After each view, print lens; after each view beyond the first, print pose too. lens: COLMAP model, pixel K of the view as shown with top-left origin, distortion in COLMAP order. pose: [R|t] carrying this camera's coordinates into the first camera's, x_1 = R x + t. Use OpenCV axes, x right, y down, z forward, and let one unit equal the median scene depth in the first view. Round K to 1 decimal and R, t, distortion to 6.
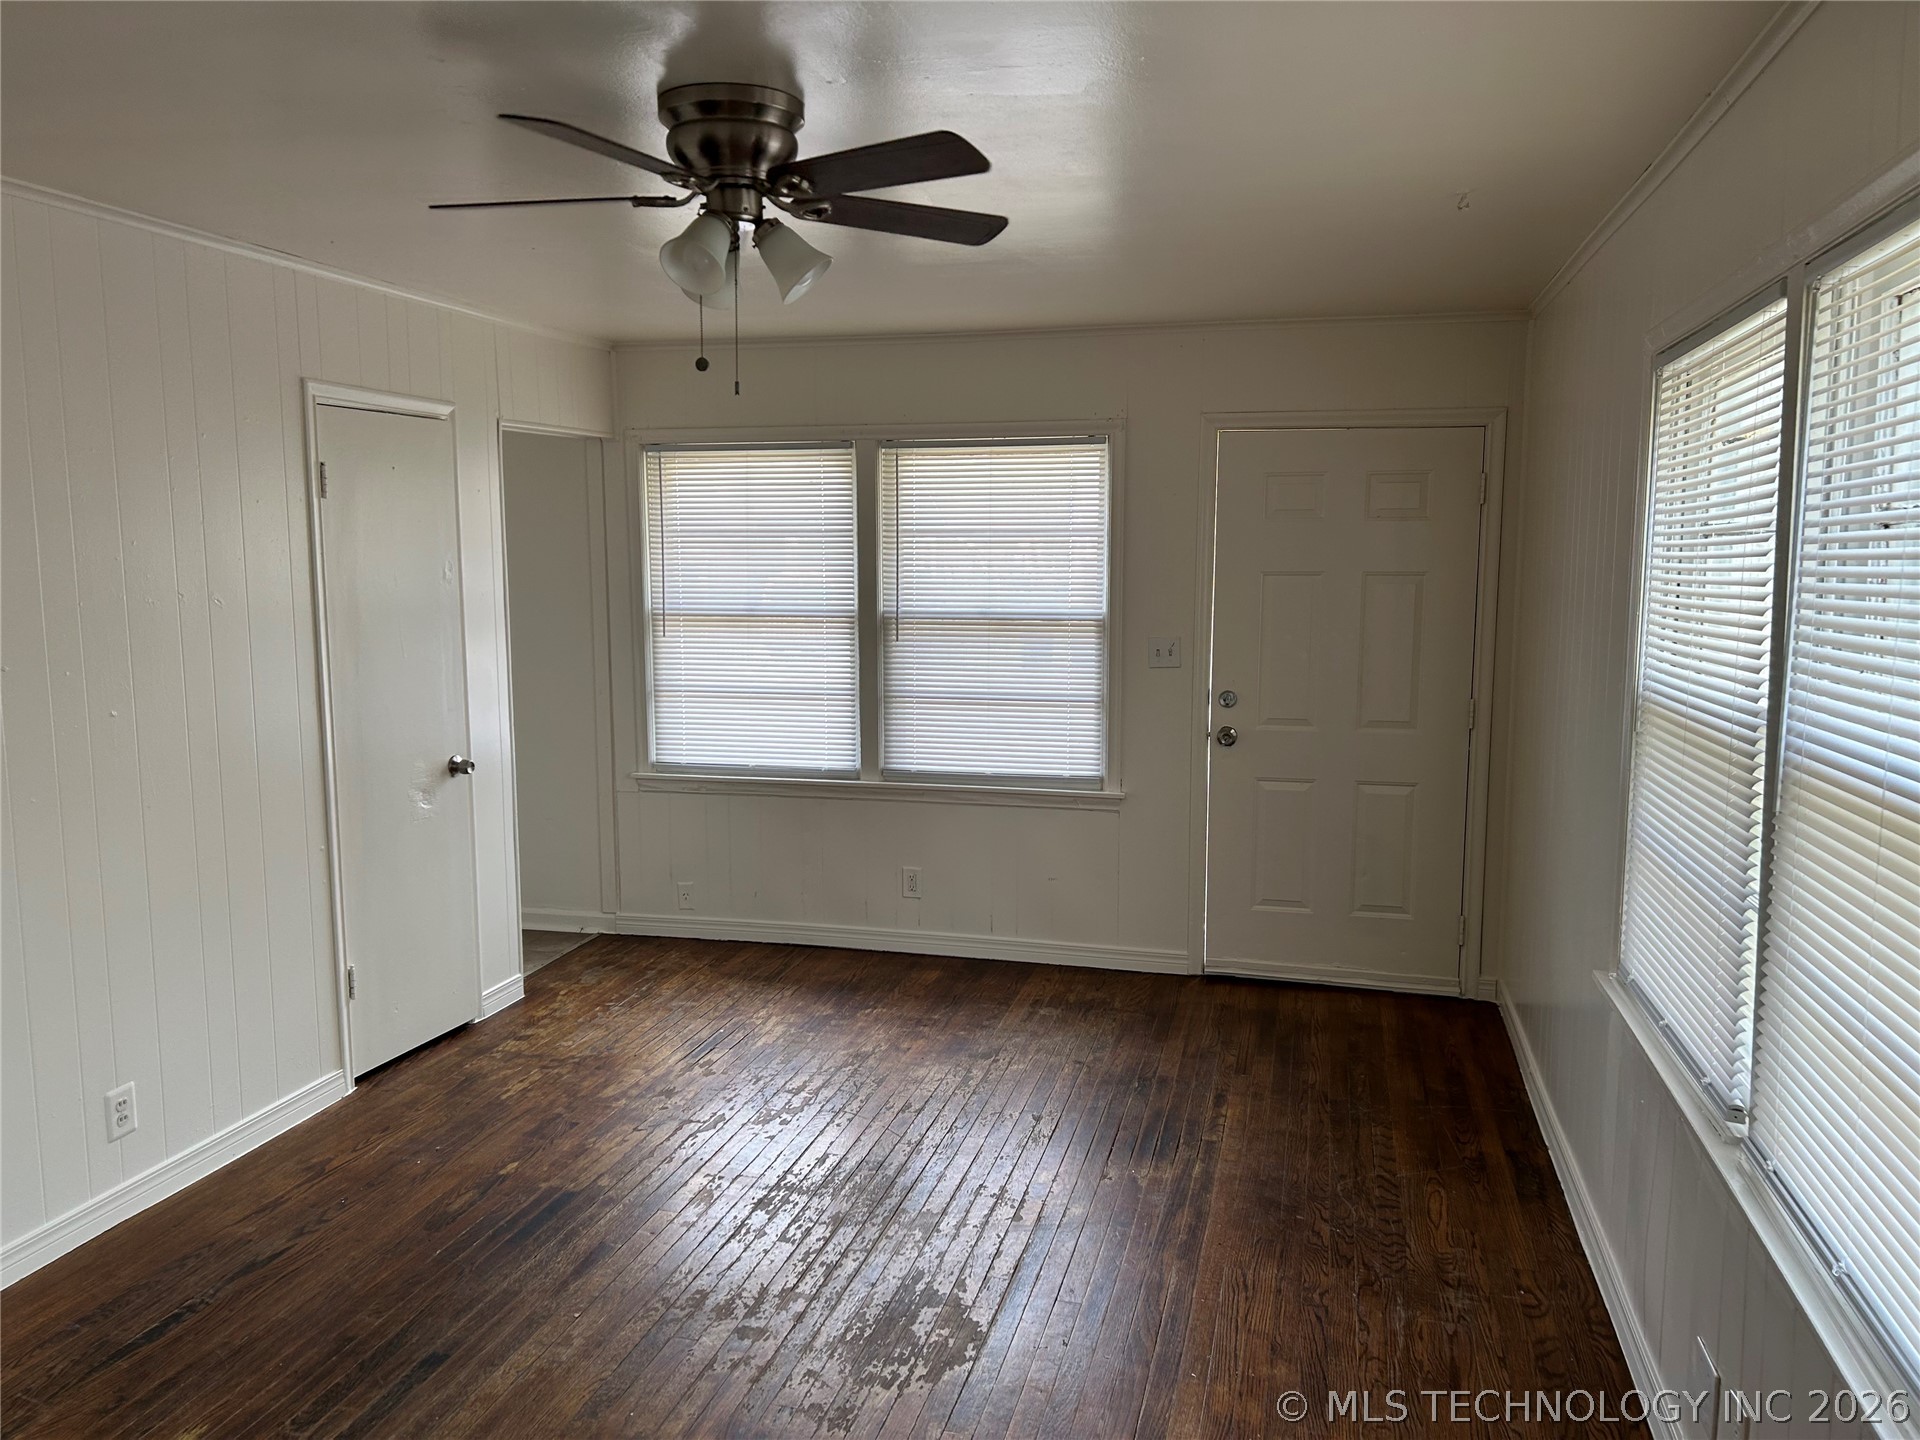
lens RADIAL K [[1437.7, 0, 960.0], [0, 1437.7, 720.0], [0, 0, 1]] dist [0.102574, -0.070812]
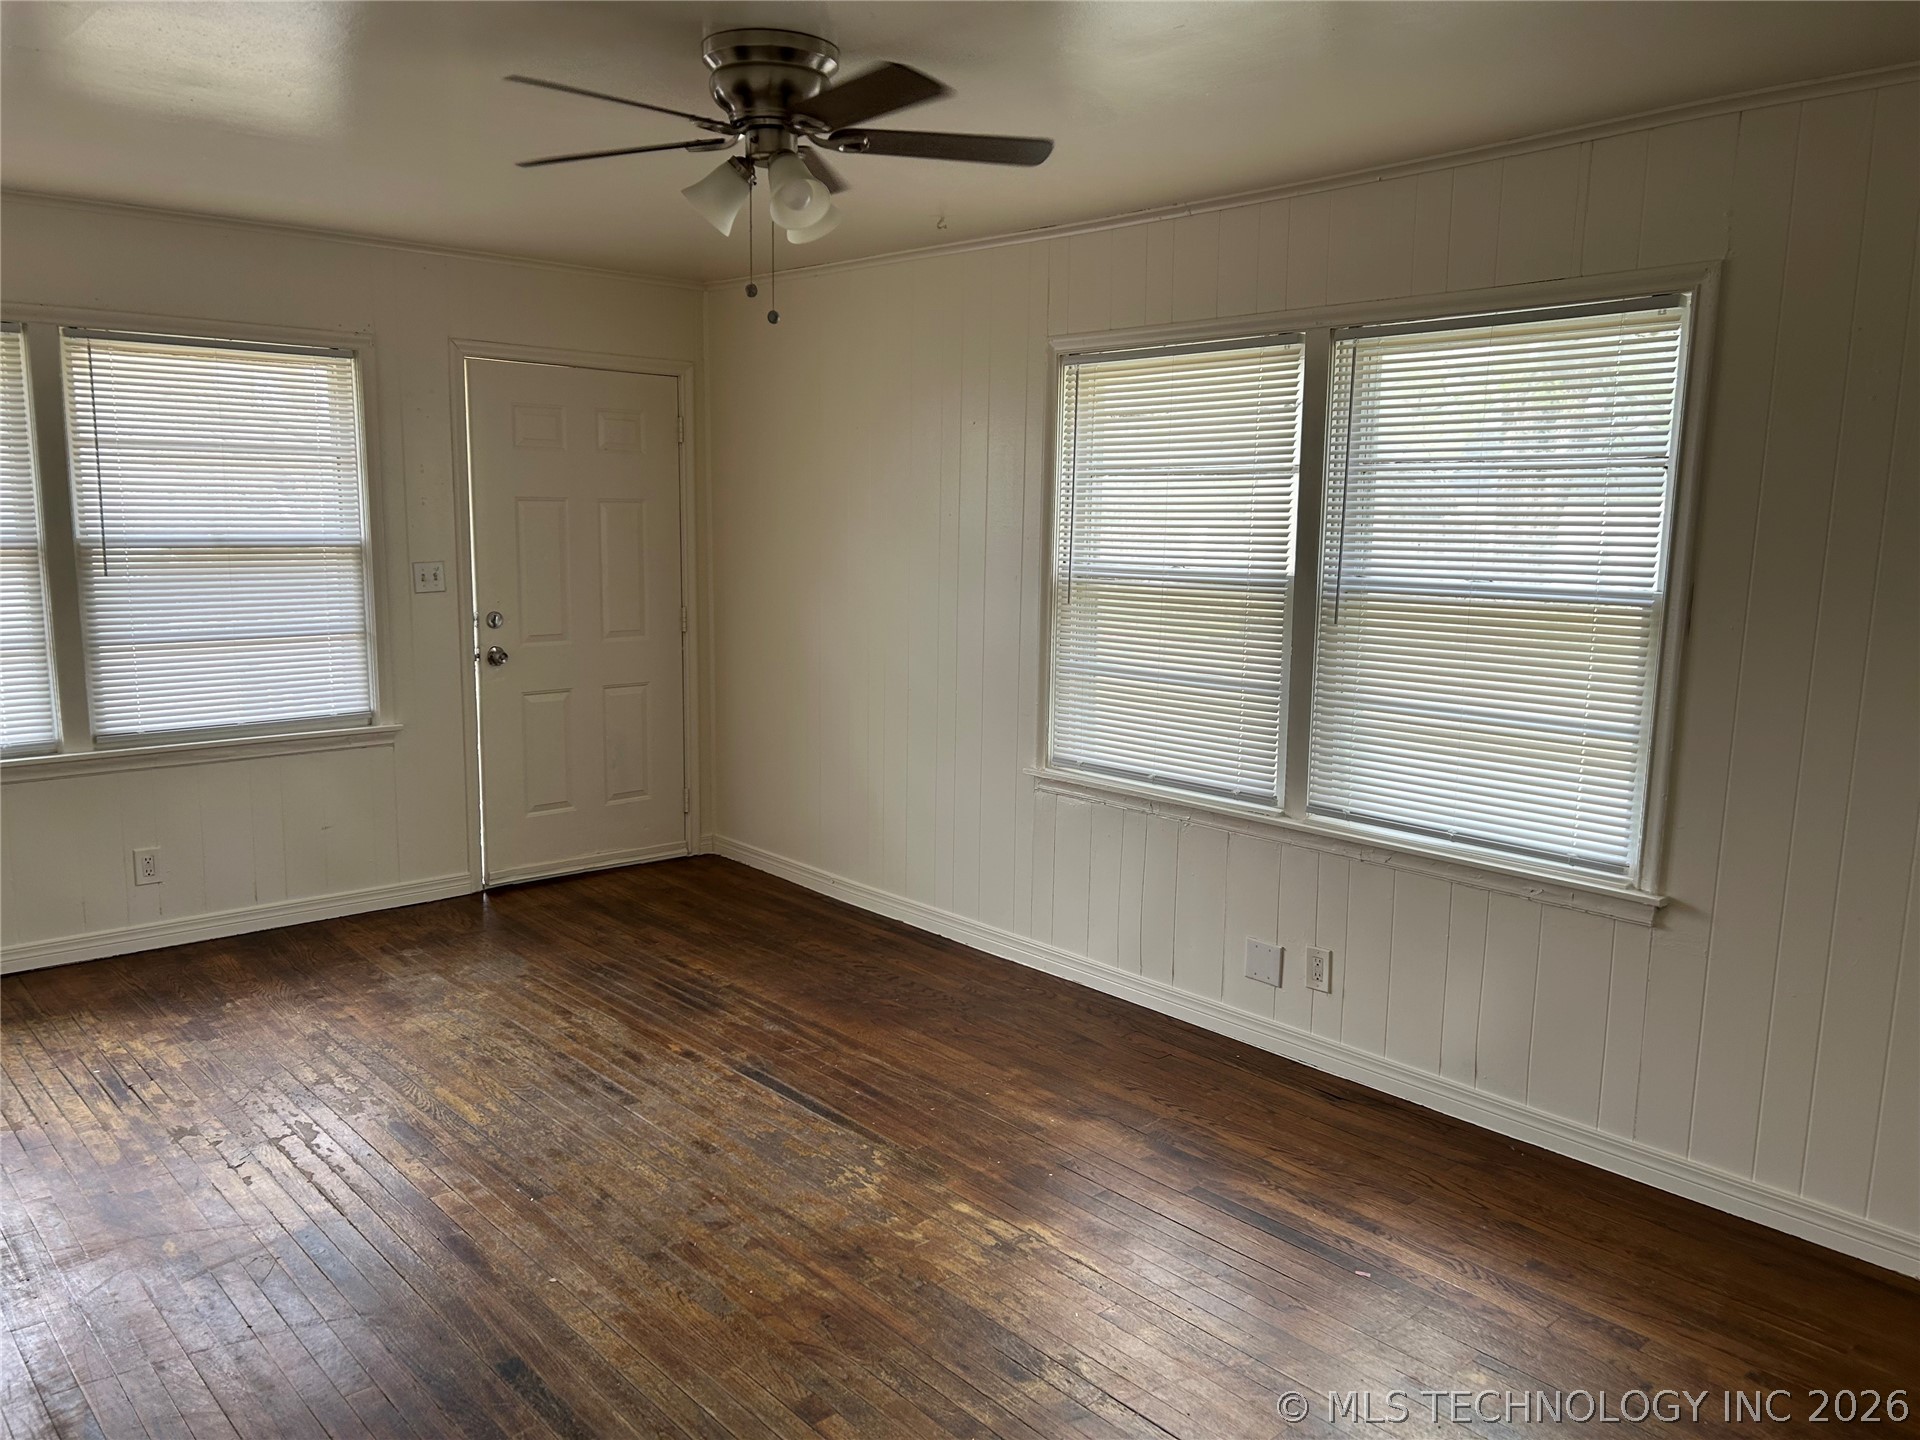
lens RADIAL K [[1438.1, 0, 934.4], [0, 1438.1, 717.1], [0, 0, 1]] dist [0.053445, -0.059522]
pose [[0.556942, -0.115803, 0.822438, -0.502240], [0.084828, 0.992985, 0.082372, -0.004028], [-0.826208, 0.023890, 0.562859, 0.157745]]
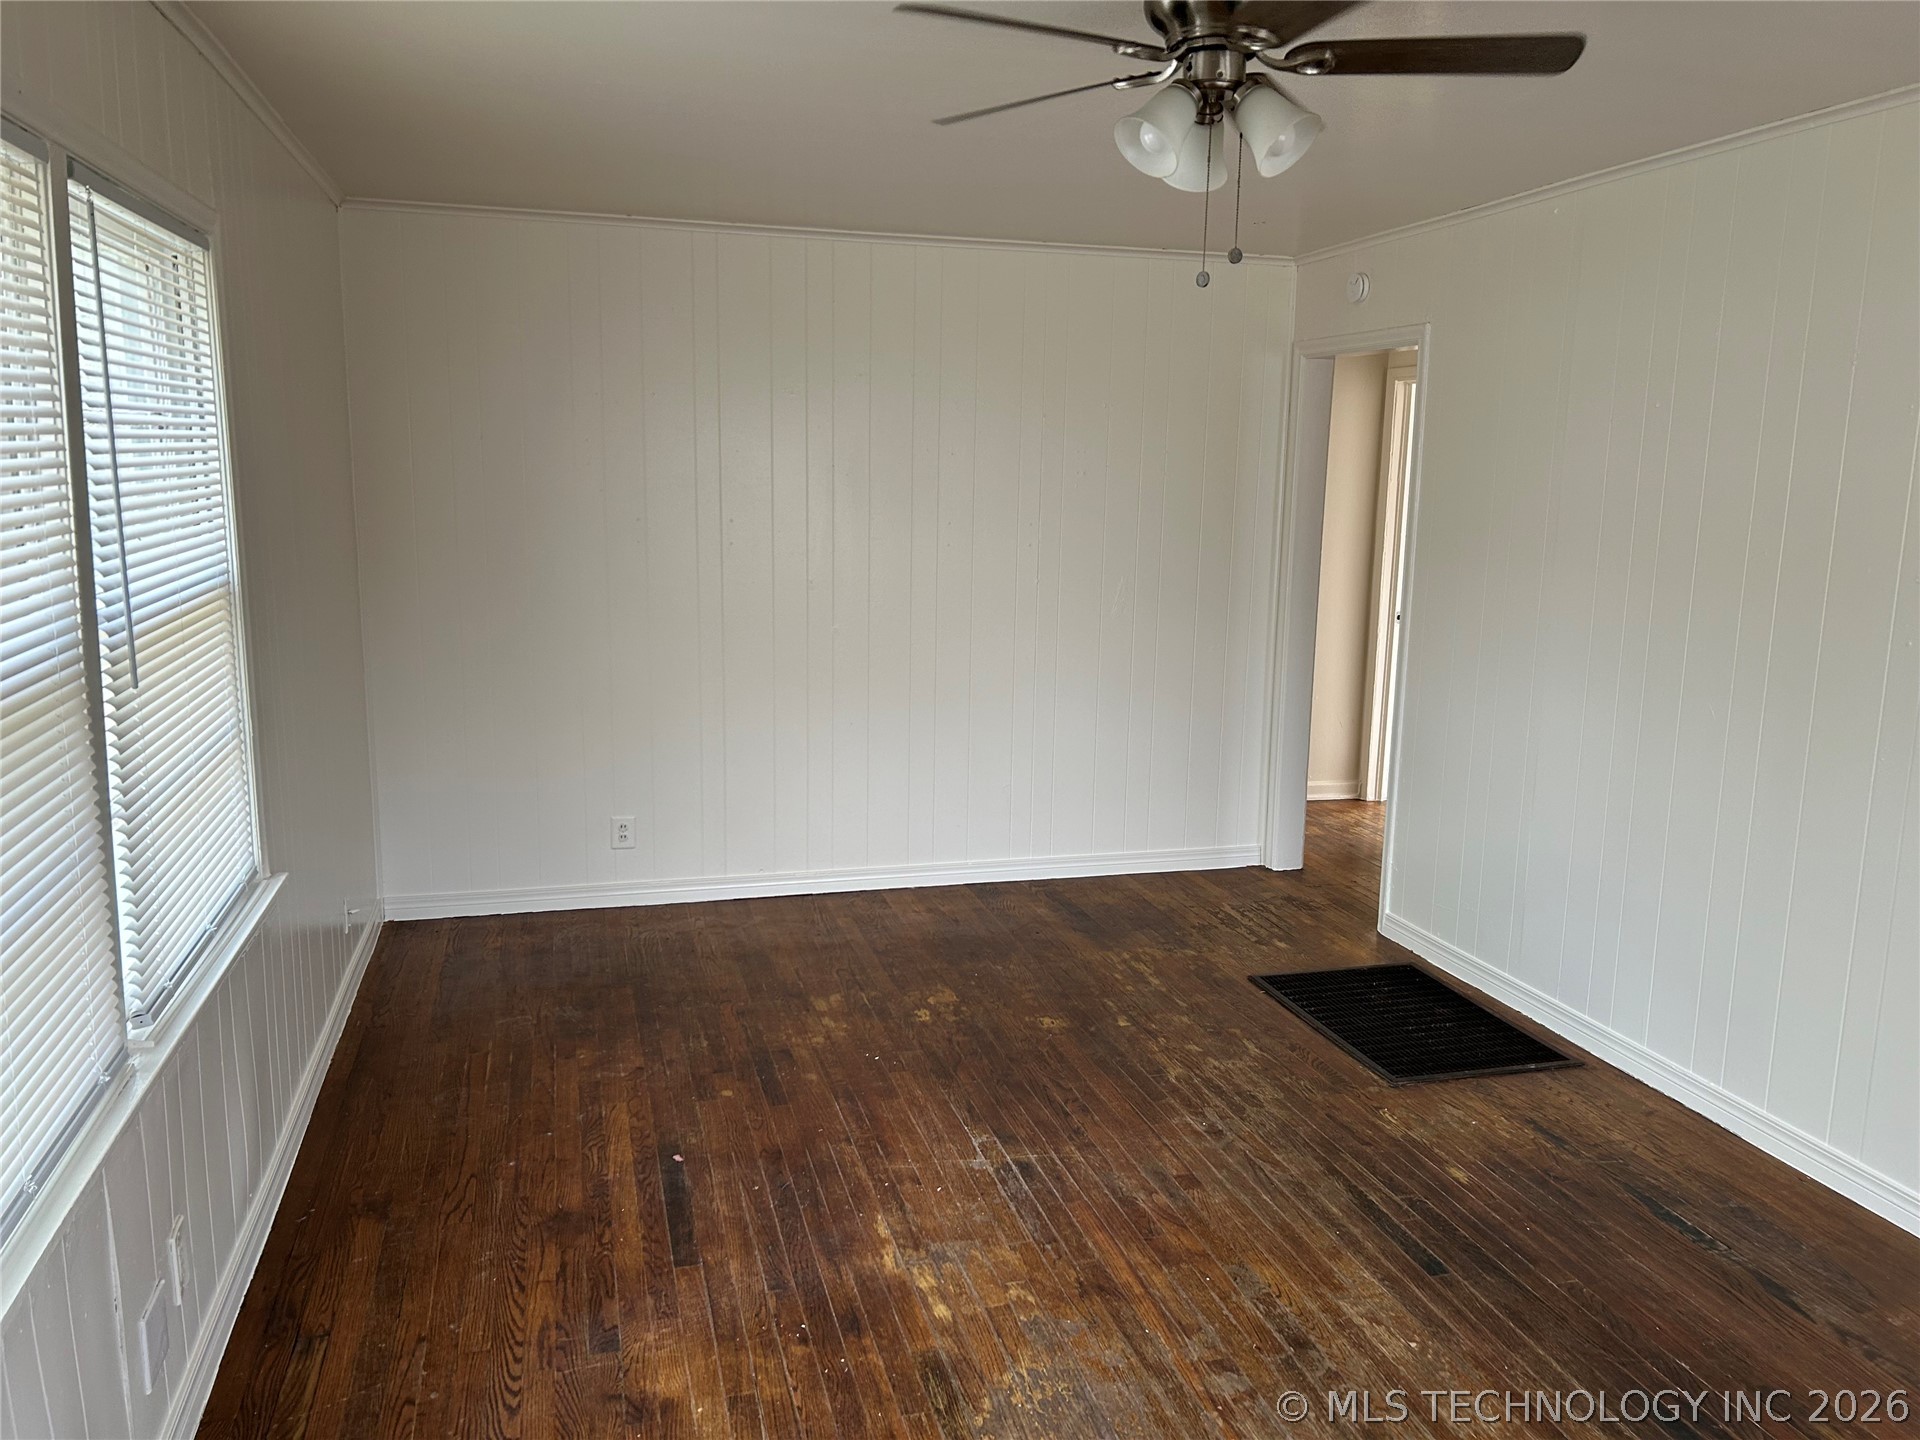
lens RADIAL K [[1438.1, 0, 934.4], [0, 1438.1, 717.1], [0, 0, 1]] dist [0.053445, -0.059522]
pose [[-0.871184, 0.074055, -0.485339, 0.225509], [-0.071641, 0.958802, 0.274893, -0.101524], [0.485701, 0.274253, -0.829988, 0.875609]]
